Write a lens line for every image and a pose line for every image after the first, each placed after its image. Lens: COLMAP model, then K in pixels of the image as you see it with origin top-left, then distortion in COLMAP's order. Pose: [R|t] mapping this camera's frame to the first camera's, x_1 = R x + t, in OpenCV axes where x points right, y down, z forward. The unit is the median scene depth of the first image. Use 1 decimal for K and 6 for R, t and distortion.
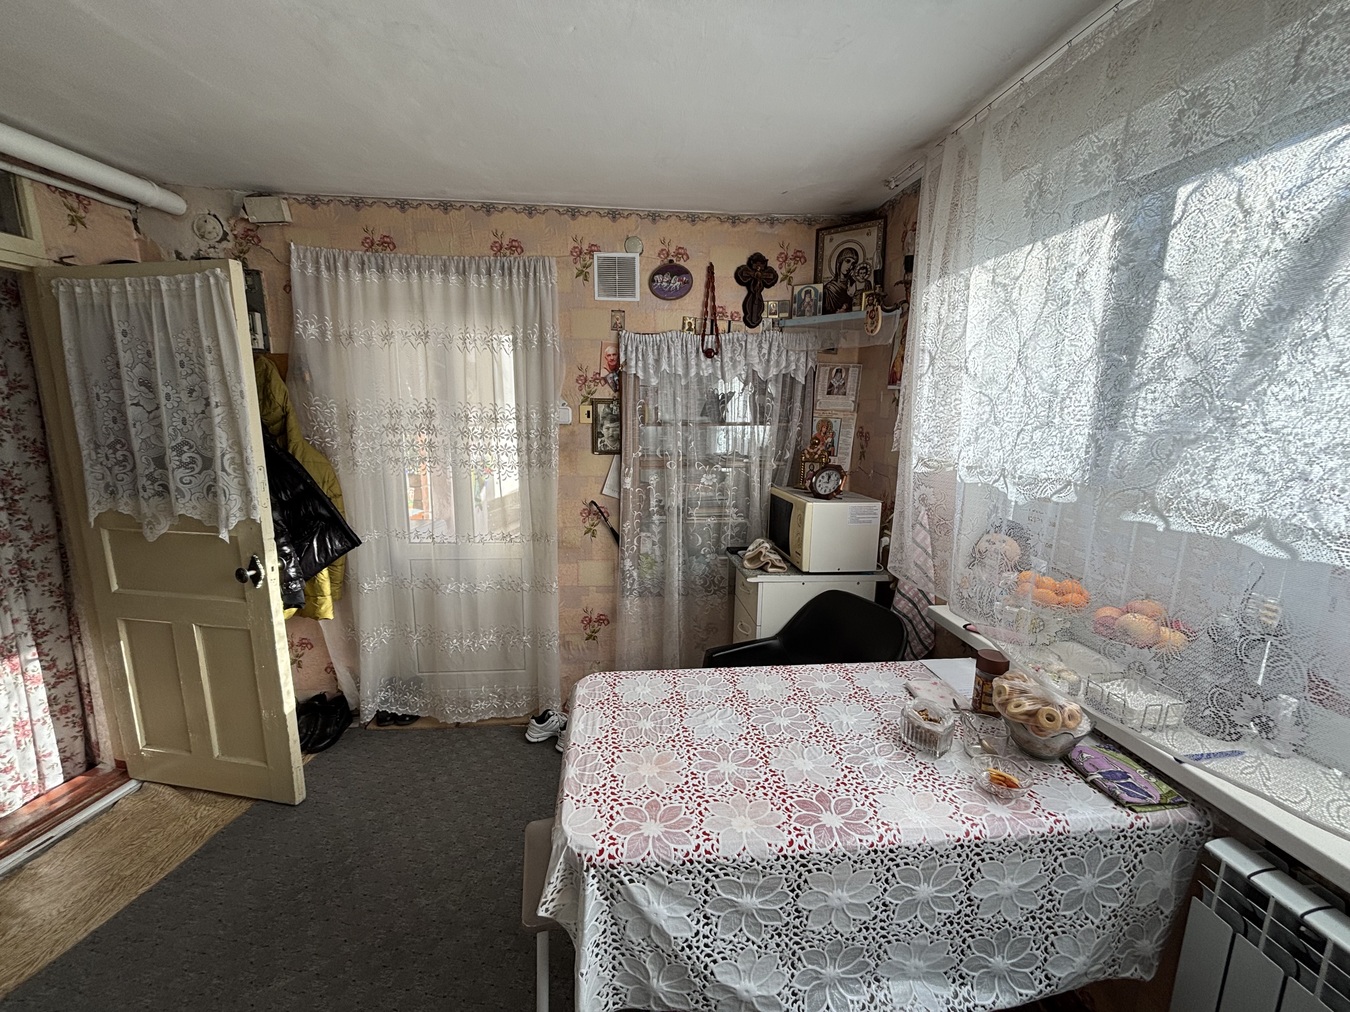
lens RADIAL K [[542.6, 0, 673.9], [0, 542.6, 509.6], [0, 0, 1]] dist [0.000434, 0.000110]
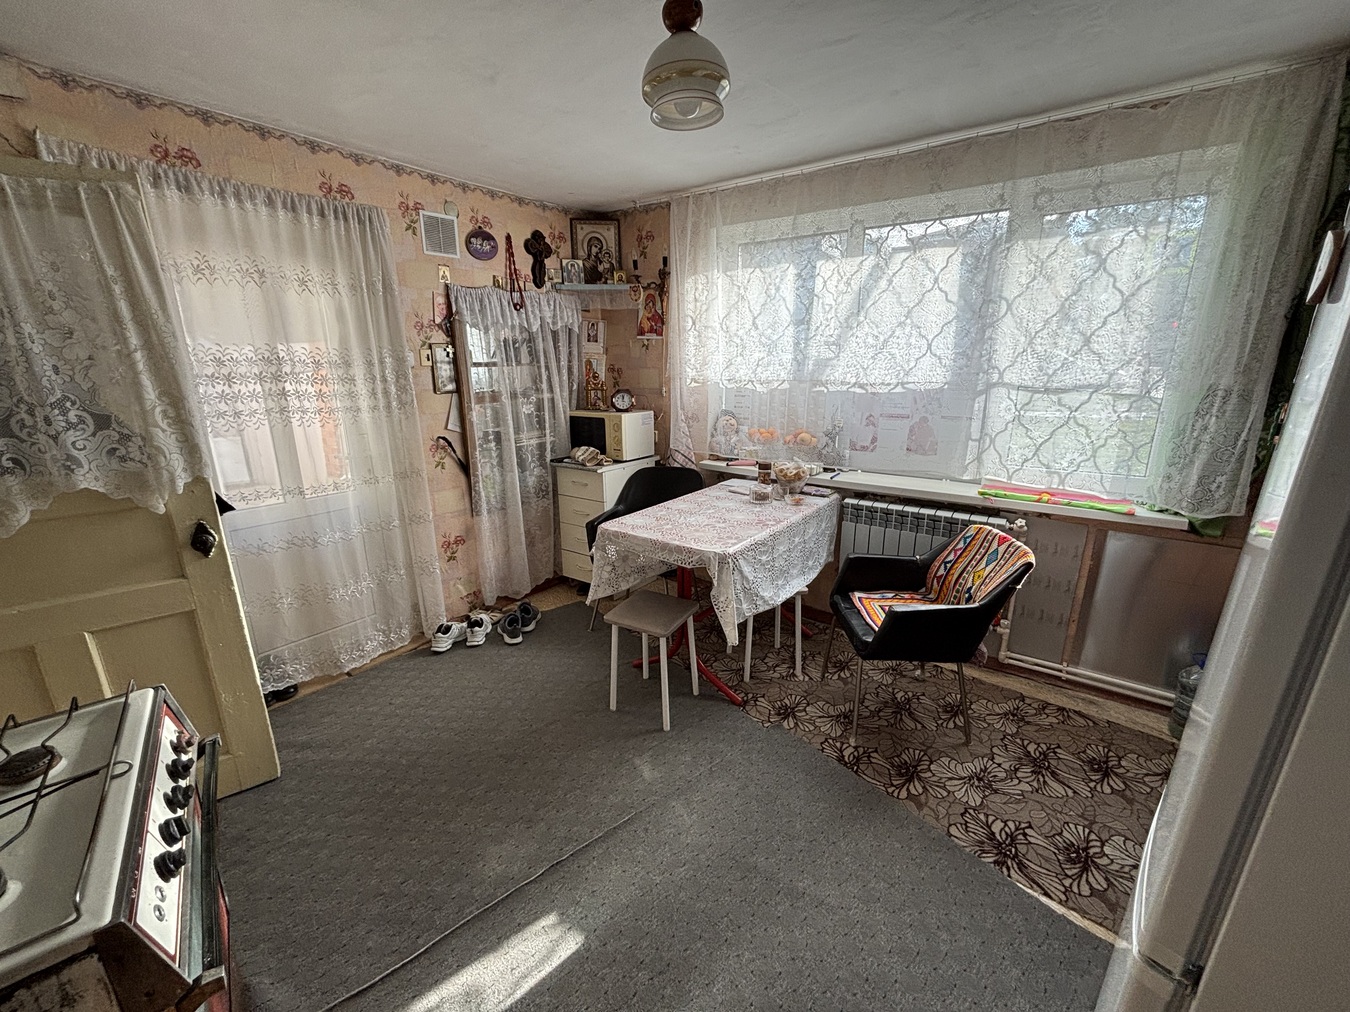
lens RADIAL K [[549.9, 0, 681.5], [0, 549.9, 504.9], [0, 0, 1]] dist [0.016072, 0.000269]
pose [[0.676382, -0.206357, 0.707053, -0.708515], [0.149866, 0.978428, 0.142194, 0.037990], [-0.721144, 0.009785, 0.692717, -0.170193]]
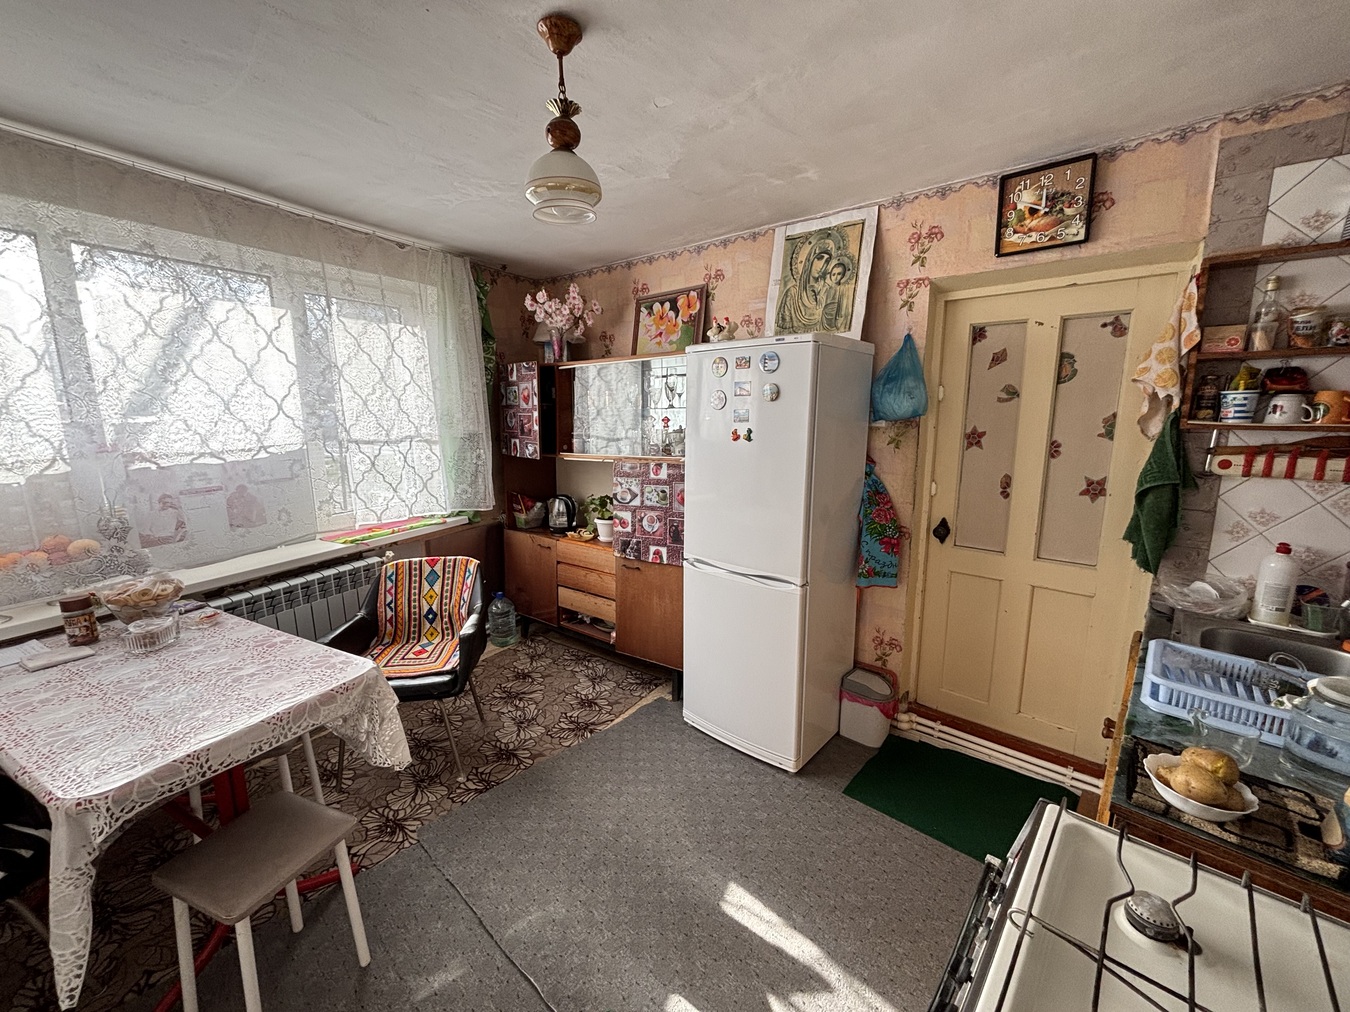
lens RADIAL K [[543.5, 0, 675.0], [0, 543.5, 506.0], [0, 0, 1]] dist [-0.001166, -0.000216]
pose [[-0.816304, -0.113187, 0.566424, -0.728190], [0.105810, 0.934719, 0.339271, -0.125440], [-0.567848, 0.336882, -0.751039, 0.600846]]
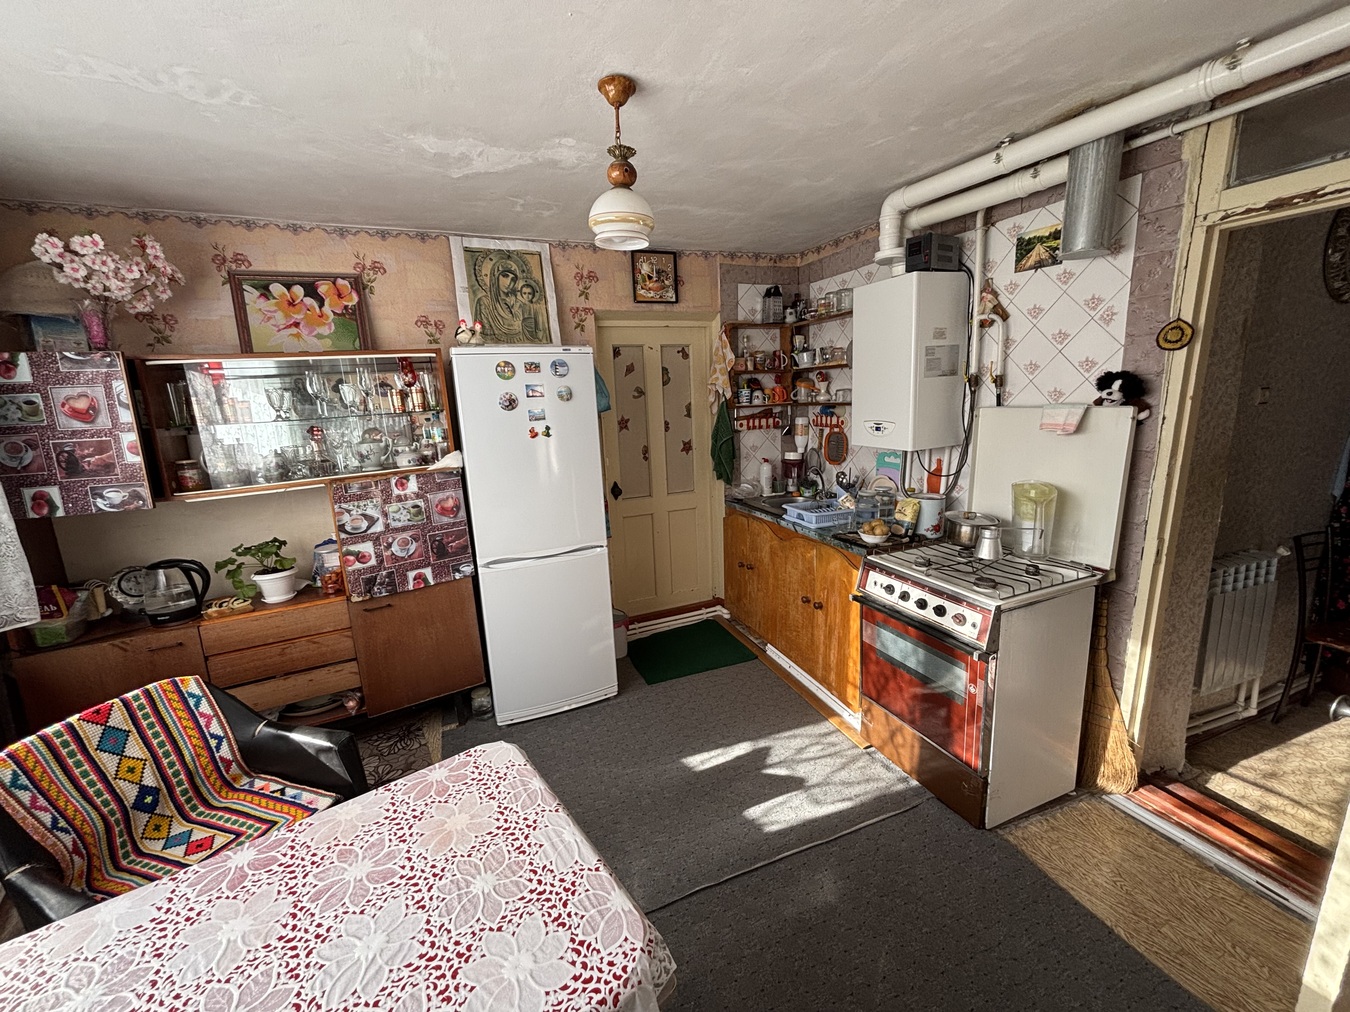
lens RADIAL K [[543.5, 0, 675.0], [0, 543.5, 506.0], [0, 0, 1]] dist [-0.001166, -0.000216]
pose [[-0.873012, 0.122092, -0.472169, -0.006583], [-0.064461, 0.930776, 0.359863, -0.170207], [0.483420, 0.344601, -0.804708, 0.804434]]
